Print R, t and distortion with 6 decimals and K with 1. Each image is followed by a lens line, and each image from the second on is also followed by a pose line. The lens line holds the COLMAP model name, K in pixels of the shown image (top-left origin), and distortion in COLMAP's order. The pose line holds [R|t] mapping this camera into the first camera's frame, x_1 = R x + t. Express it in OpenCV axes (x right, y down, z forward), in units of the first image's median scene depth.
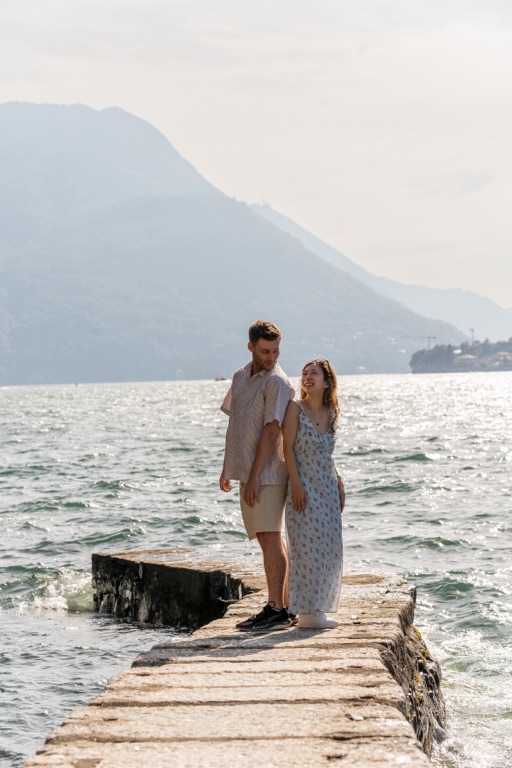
lens RADIAL K [[2140.6, 0, 234.8], [0, 2140.6, 385.8], [0, 0, 1]] dist [0.257229, 0.000000]
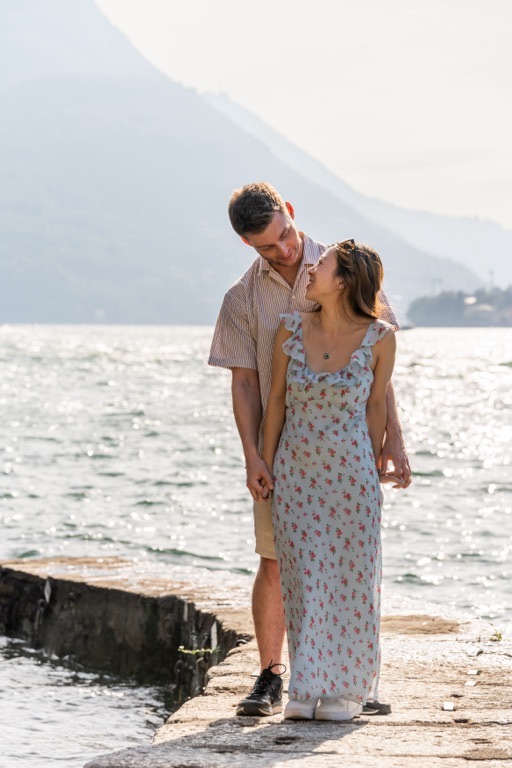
lens RADIAL K [[2824.1, 0, 254.7], [0, 2824.1, 384.2], [0, 0, 1]] dist [1.007996, 0.000000]
pose [[0.998845, 0.037582, 0.029947, -0.013215], [-0.038073, 0.999147, 0.016005, 0.011178], [-0.029320, -0.017127, 0.999423, 0.191868]]
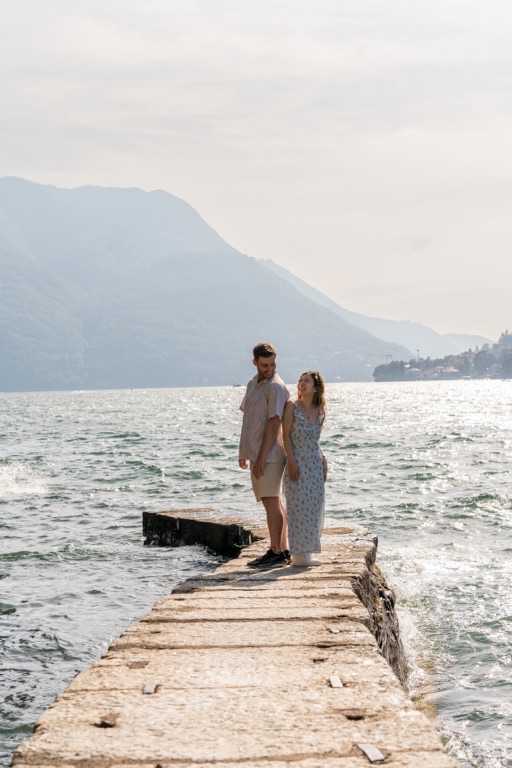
lens RADIAL K [[1550.5, 0, 239.8], [0, 1550.5, 392.1], [0, 0, 1]] dist [0.054367, 0.000000]
pose [[0.999990, 0.001563, -0.004172, -0.000045], [-0.001559, 0.999998, 0.001094, 0.000177], [0.004174, -0.001088, 0.999991, 0.003326]]
